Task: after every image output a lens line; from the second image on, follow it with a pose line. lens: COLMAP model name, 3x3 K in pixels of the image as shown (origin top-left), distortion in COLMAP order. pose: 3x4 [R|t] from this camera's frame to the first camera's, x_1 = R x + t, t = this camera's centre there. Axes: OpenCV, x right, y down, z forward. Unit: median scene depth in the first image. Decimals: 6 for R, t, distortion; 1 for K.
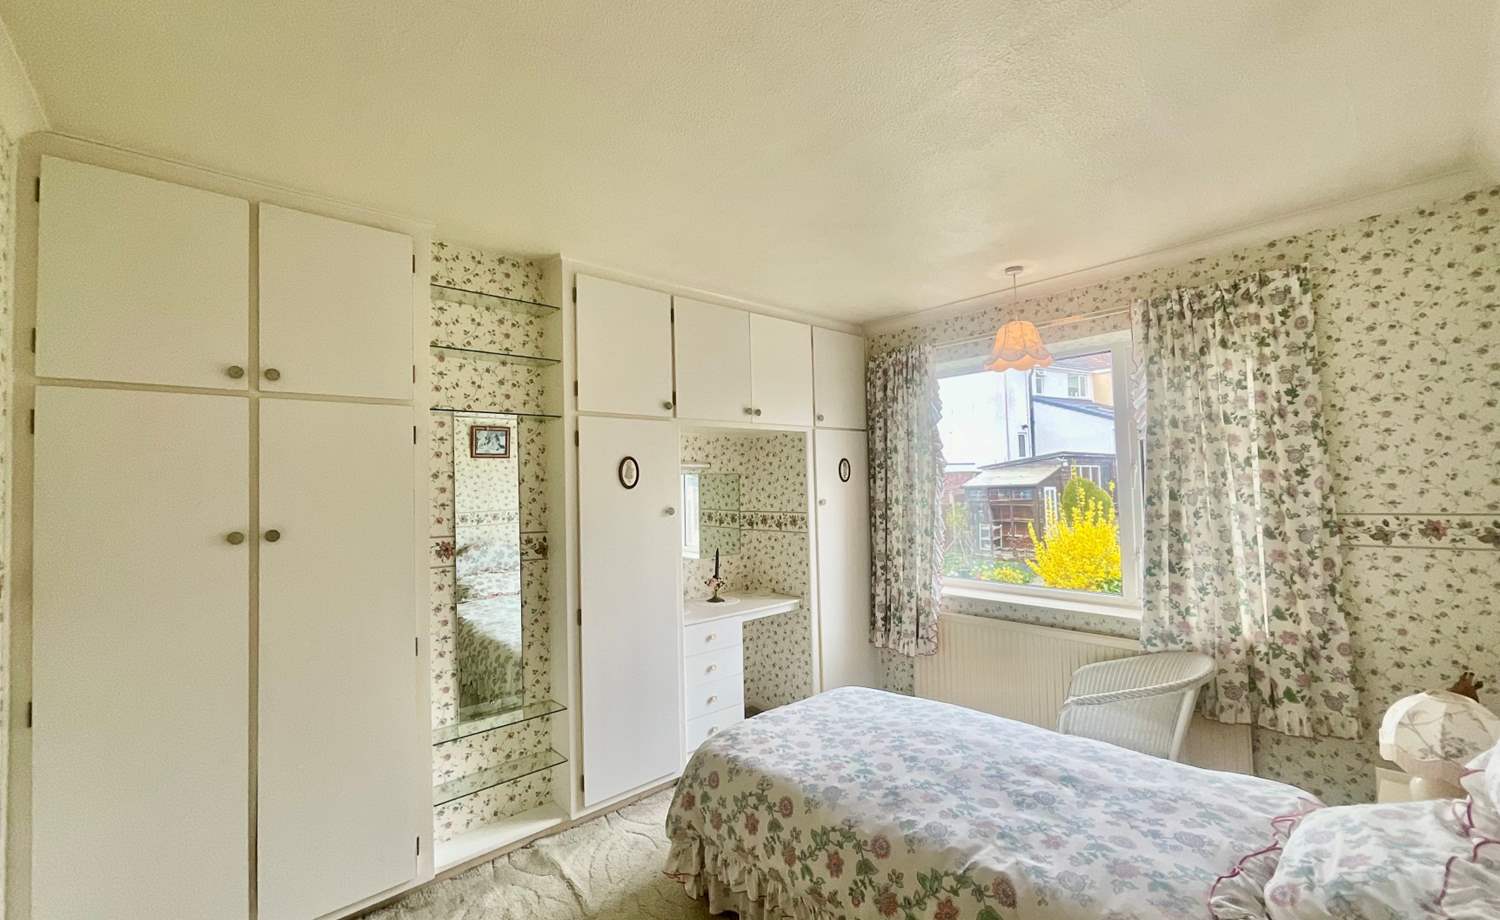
lens RADIAL K [[609.7, 0, 750.0], [0, 609.7, 460.0], [0, 0, 1]] dist [0.002585, 0.000503]
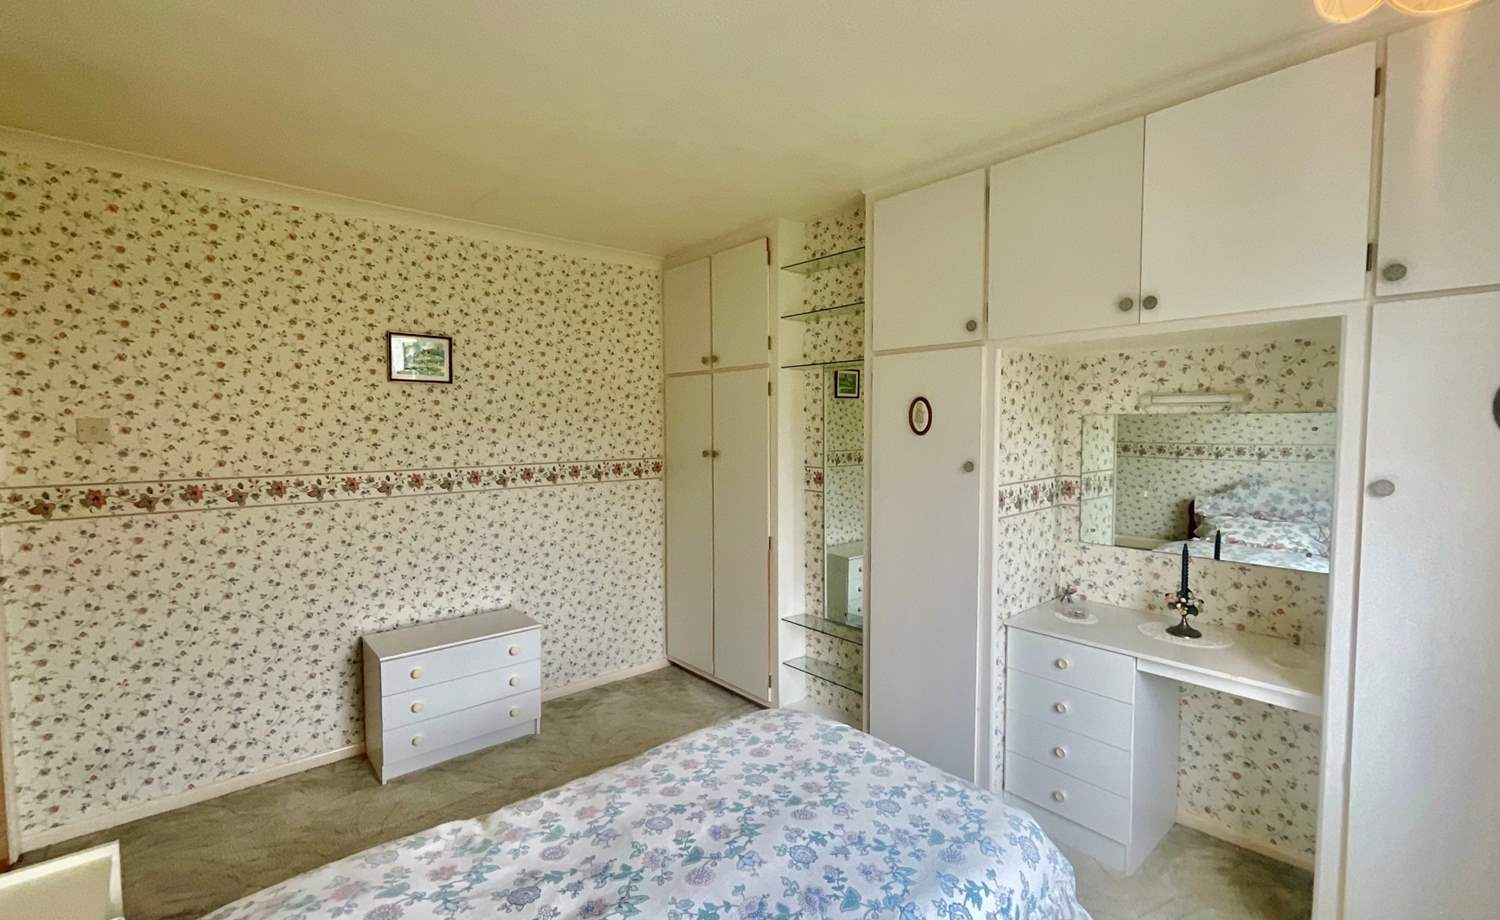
lens RADIAL K [[651.8, 0, 750.0], [0, 651.8, 460.0], [0, 0, 1]] dist [-0.004449, -0.000804]
pose [[-0.012849, 0.078001, -0.996870, 0.877215], [0.040514, 0.996175, 0.077425, 0.002780], [0.999096, -0.039392, -0.015960, 0.953509]]
